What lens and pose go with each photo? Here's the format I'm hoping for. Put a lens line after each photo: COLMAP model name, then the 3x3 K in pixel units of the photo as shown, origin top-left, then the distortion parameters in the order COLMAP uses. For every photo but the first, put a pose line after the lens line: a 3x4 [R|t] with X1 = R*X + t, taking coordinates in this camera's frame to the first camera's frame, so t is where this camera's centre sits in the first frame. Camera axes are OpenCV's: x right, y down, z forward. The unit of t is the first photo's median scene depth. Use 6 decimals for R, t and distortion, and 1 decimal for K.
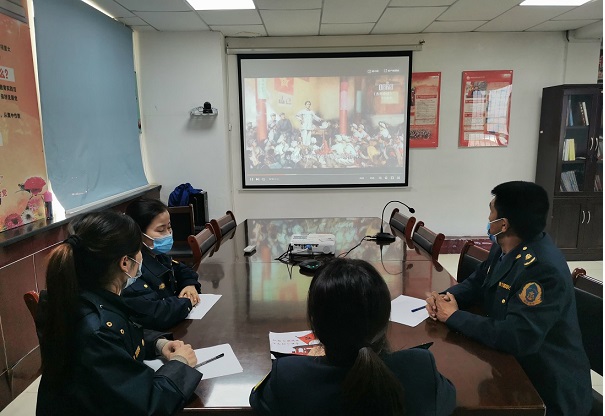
lens RADIAL K [[465.6, 0, 302.5], [0, 465.6, 208.0], [0, 0, 1]] dist [0.062675, -0.106890]
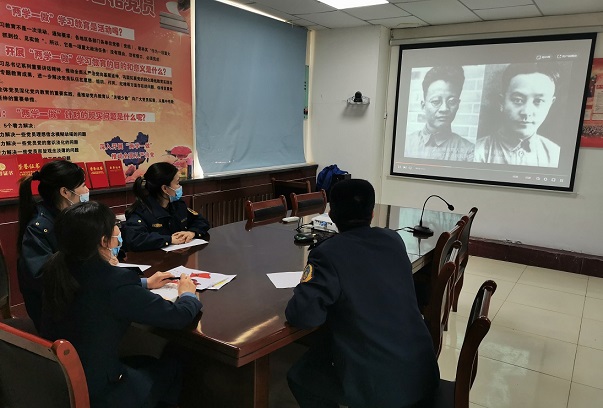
lens RADIAL K [[469.6, 0, 301.5], [0, 469.6, 204.0], [0, 0, 1]] dist [0.070918, -0.128320]
pose [[0.834827, 0.132873, -0.534236, 0.297740], [-0.124577, 0.990858, 0.051772, -0.008122], [0.536231, 0.023332, 0.843749, 0.010791]]
